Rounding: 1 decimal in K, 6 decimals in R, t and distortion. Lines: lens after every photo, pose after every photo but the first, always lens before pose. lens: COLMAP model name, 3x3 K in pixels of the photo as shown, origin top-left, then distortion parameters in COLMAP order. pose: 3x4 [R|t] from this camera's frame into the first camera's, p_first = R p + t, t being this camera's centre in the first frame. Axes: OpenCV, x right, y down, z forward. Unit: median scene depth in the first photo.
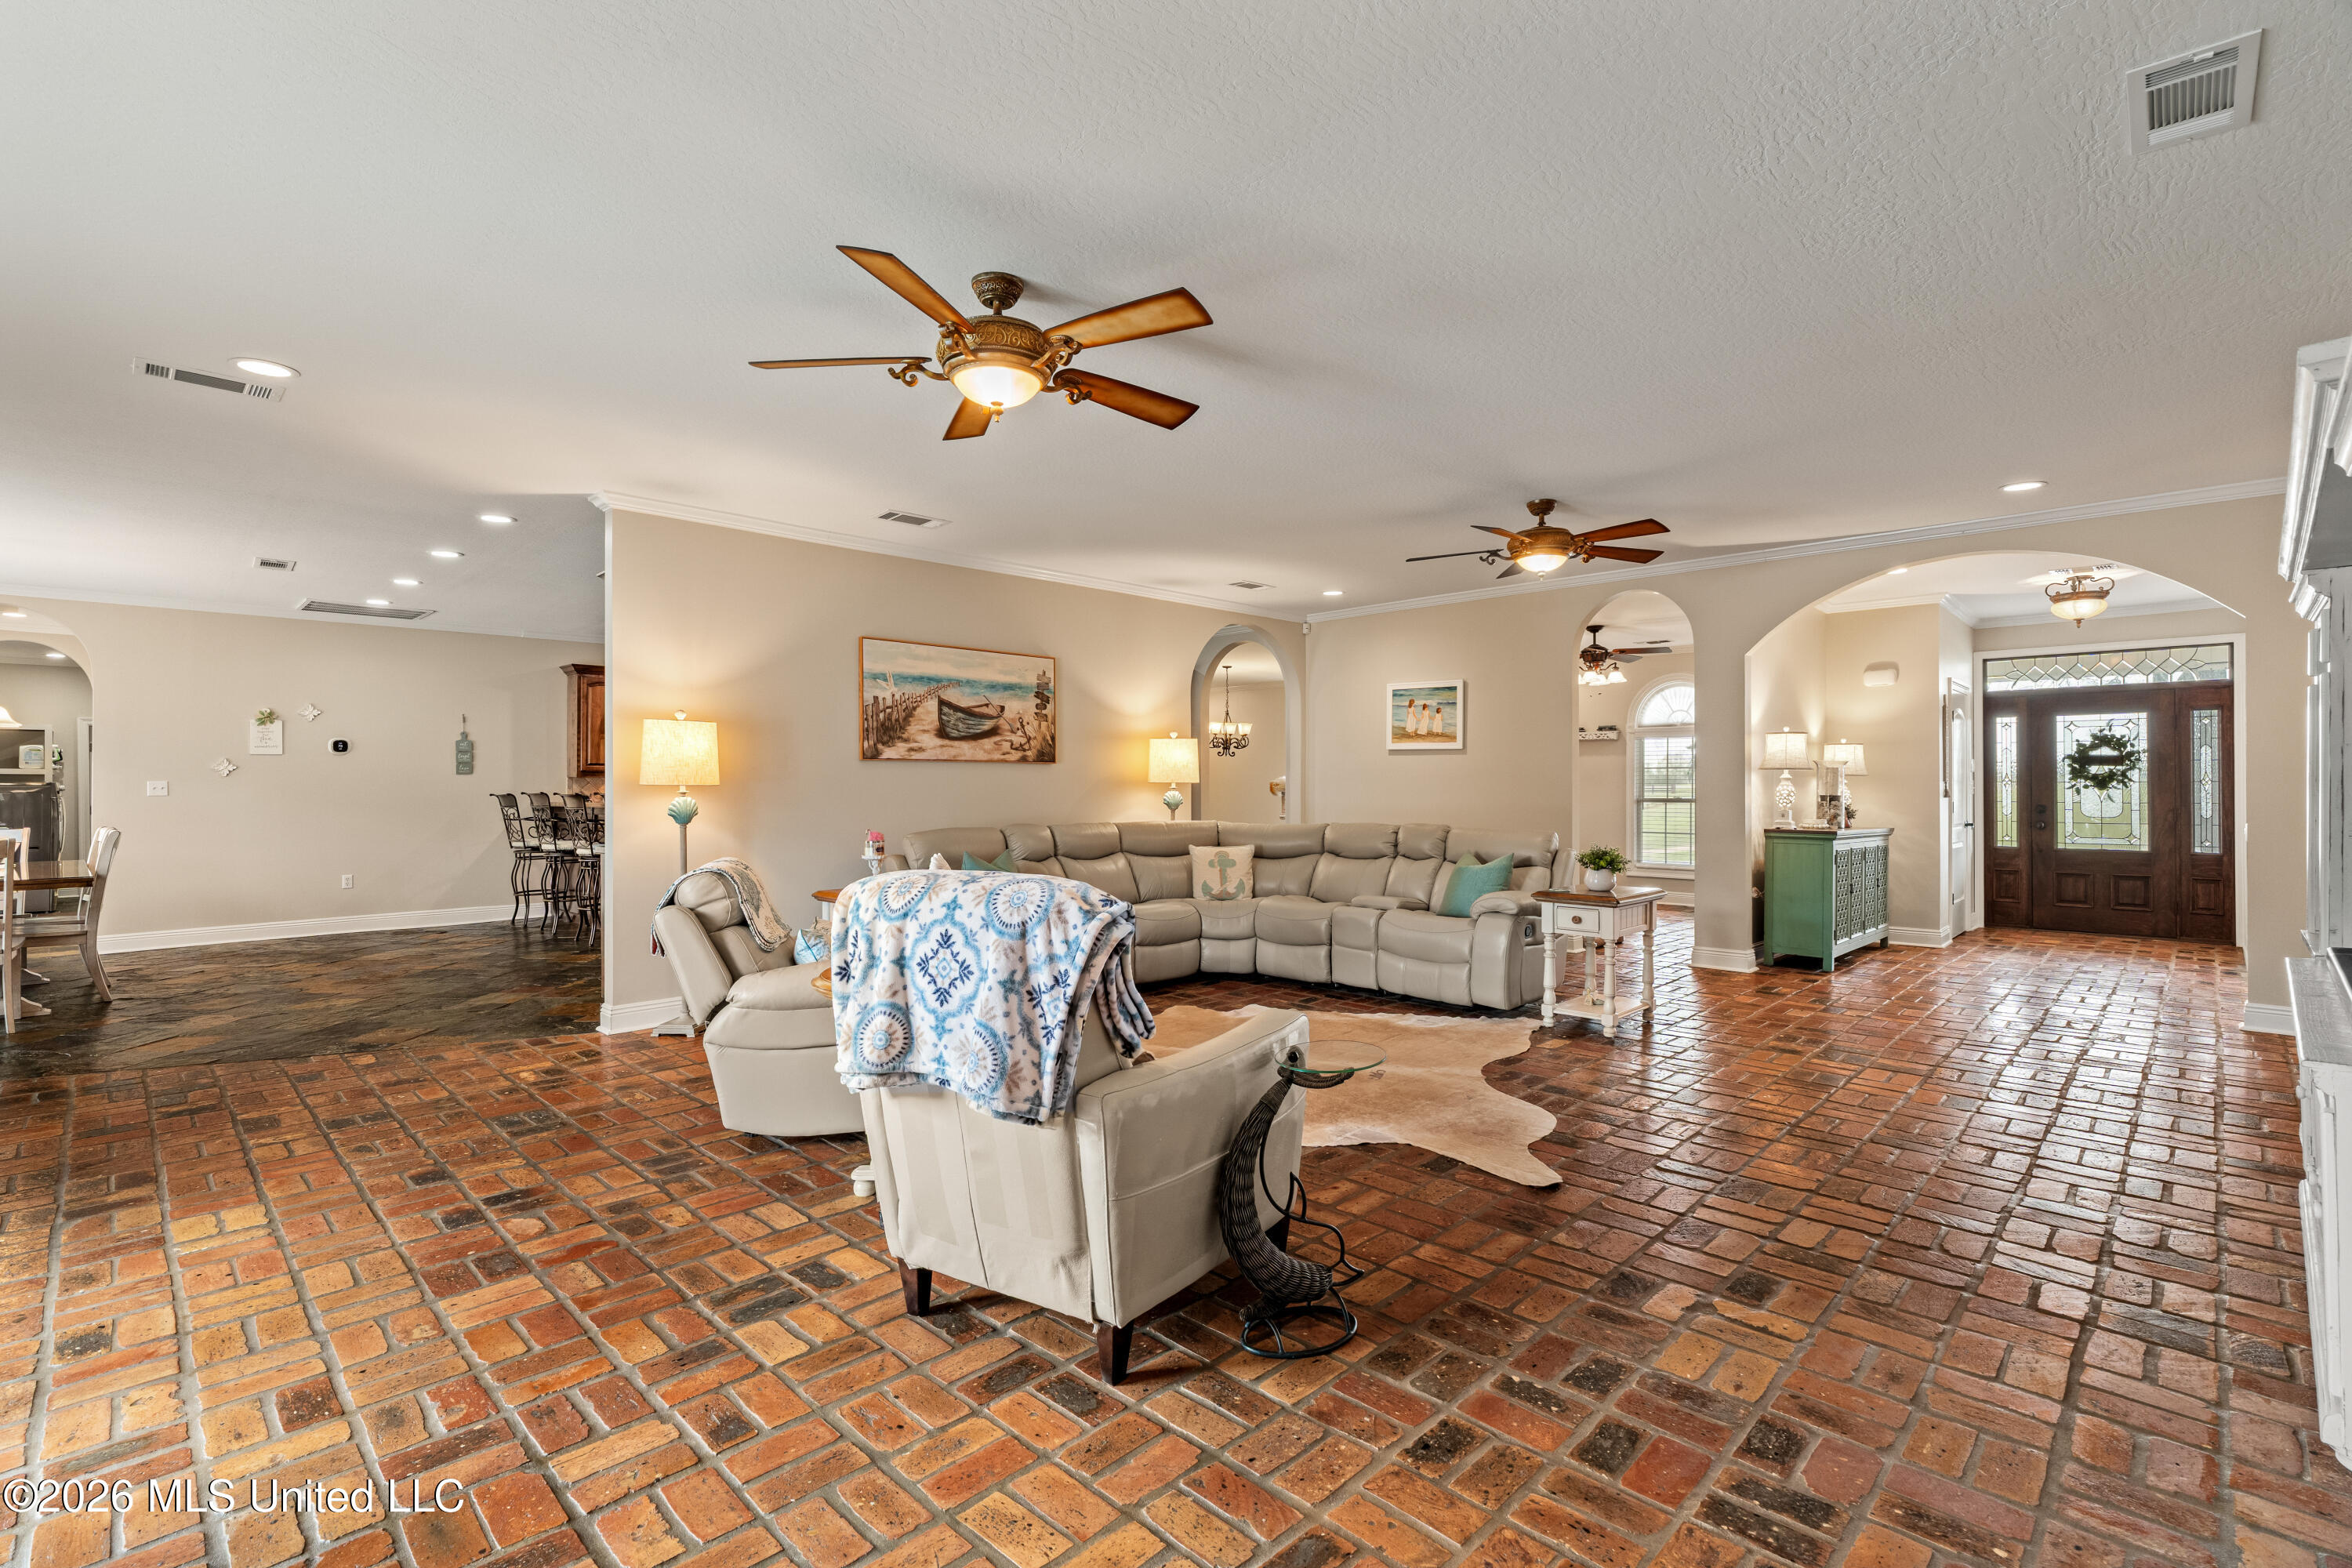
lens RADIAL K [[1066.5, 0, 1161.1], [0, 1066.5, 777.7], [0, 0, 1]] dist [-0.004164, 0.000171]
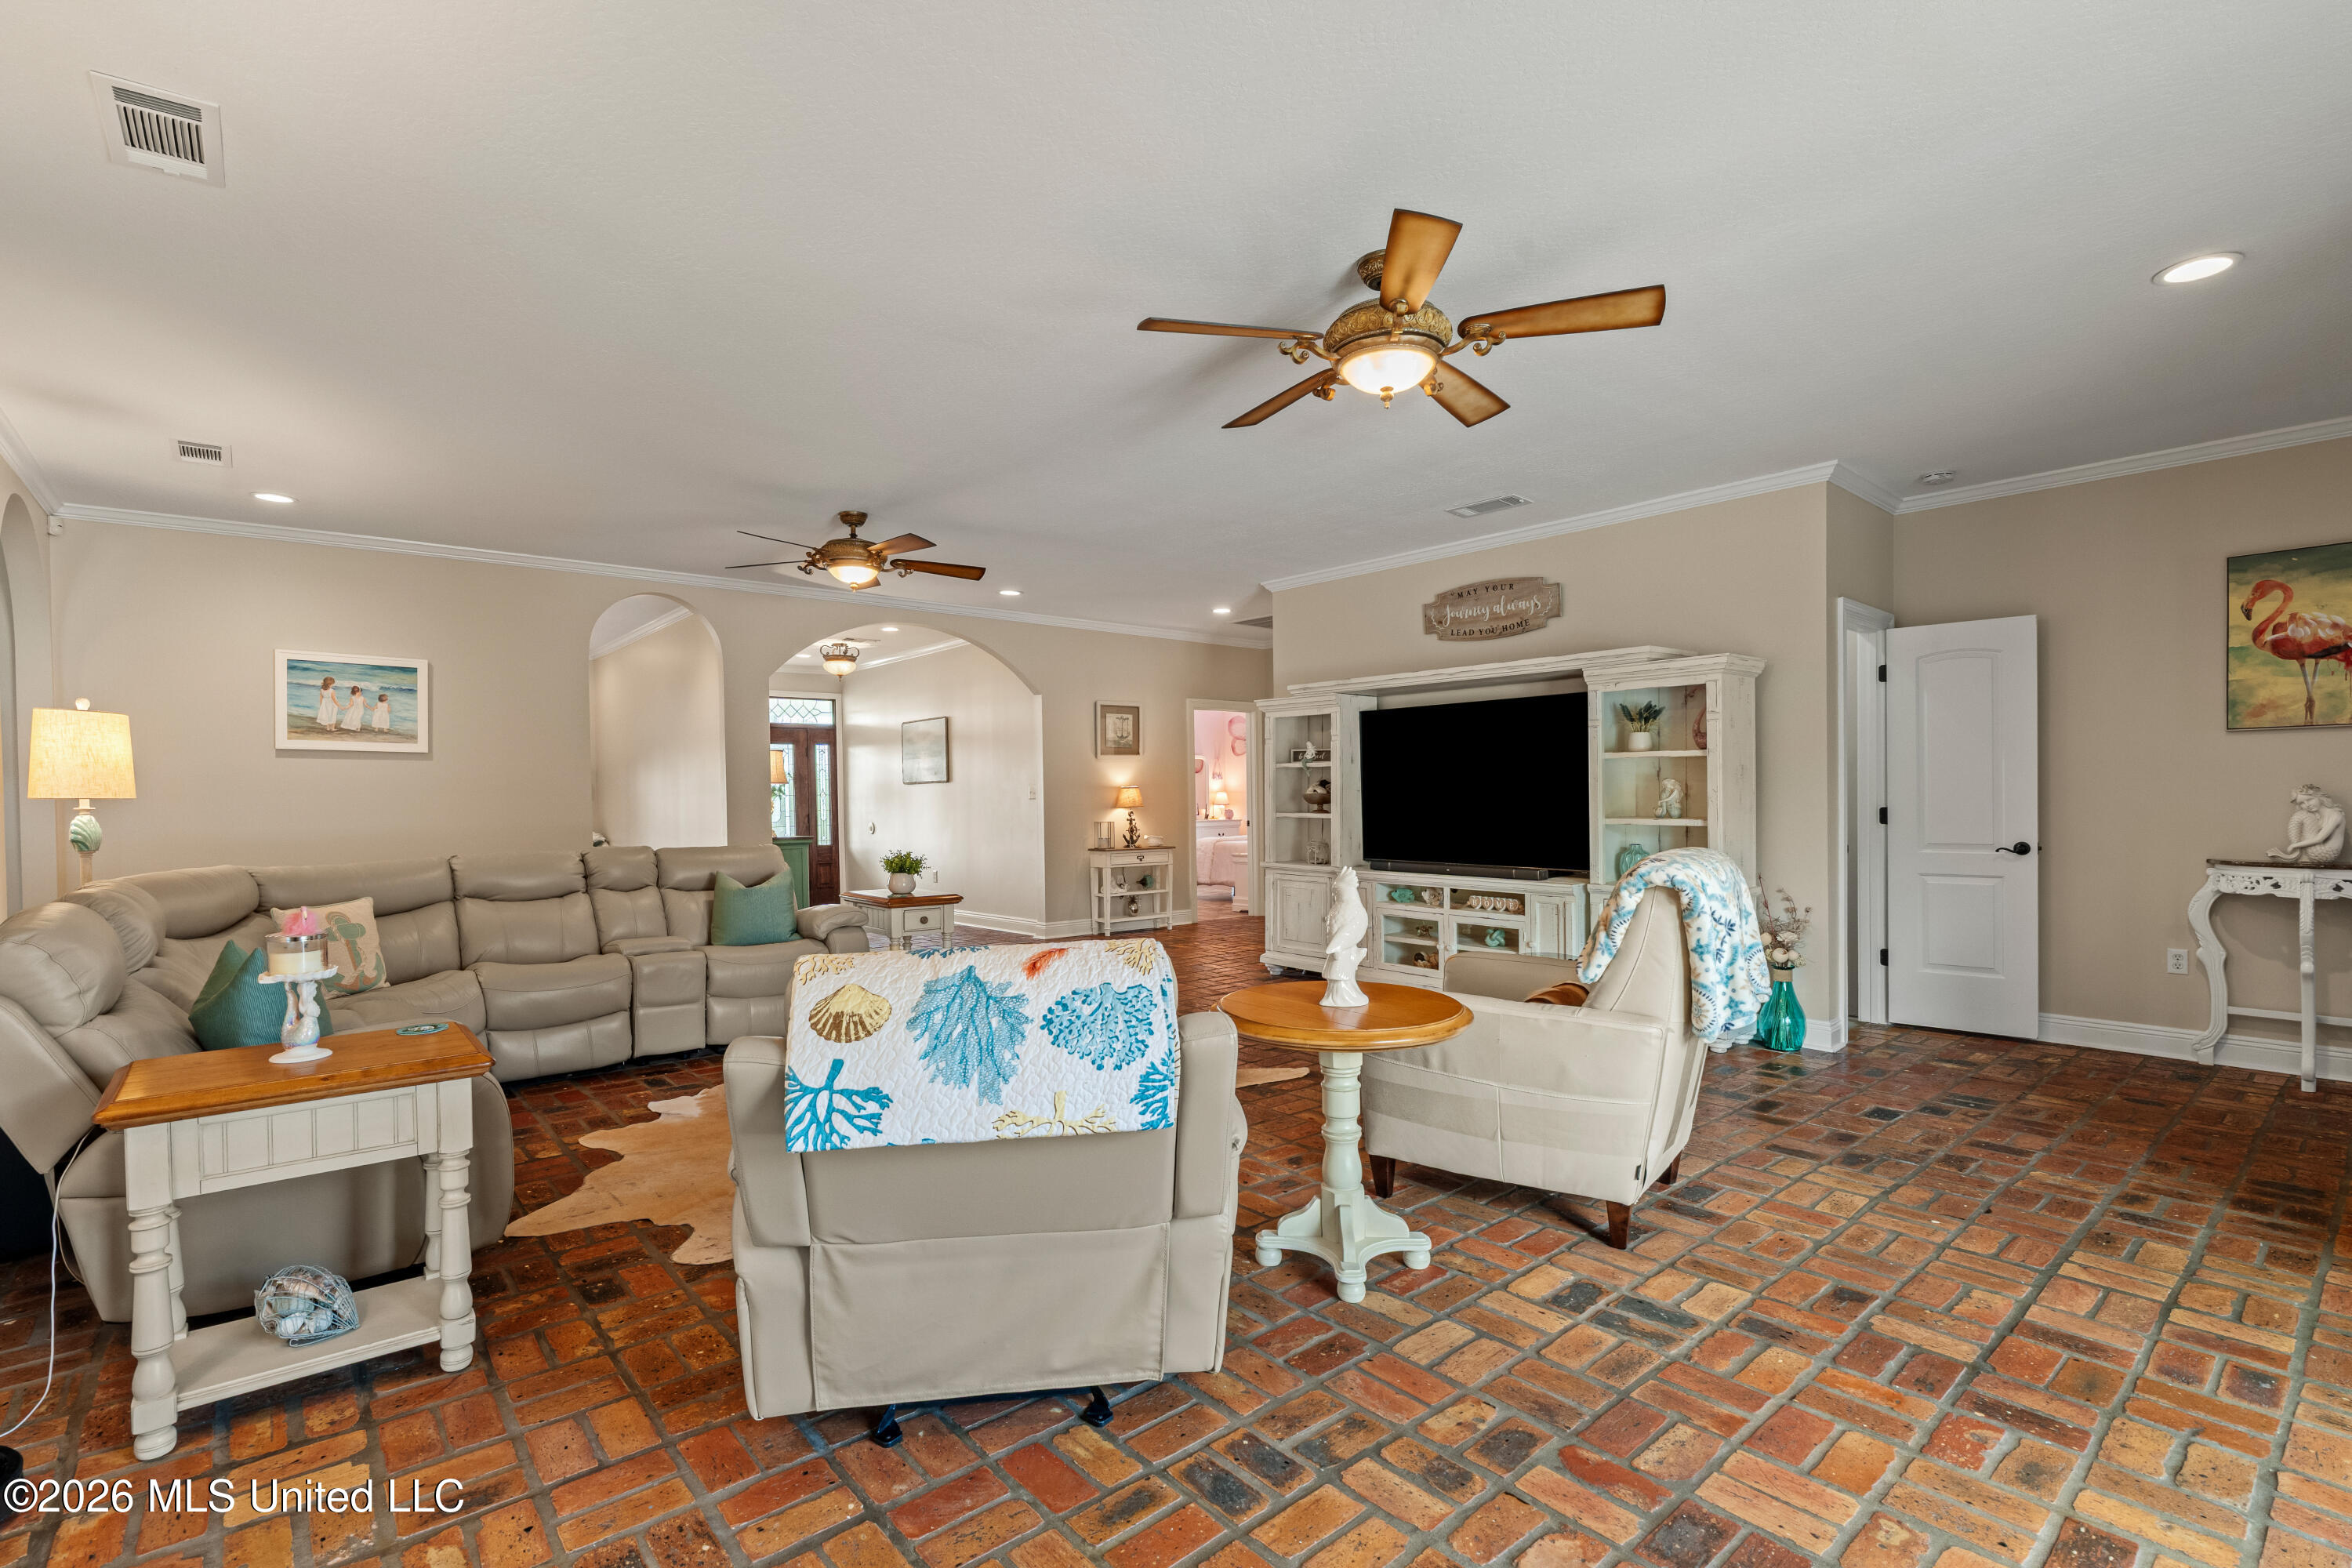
lens RADIAL K [[1076.7, 0, 1164.7], [0, 1076.7, 820.1], [0, 0, 1]] dist [-0.003090, 0.000264]
pose [[0.087169, -0.025143, 0.995876, -1.141227], [0.004421, 0.999681, 0.024852, 0.010037], [-0.996184, 0.002236, 0.087252, 1.120217]]
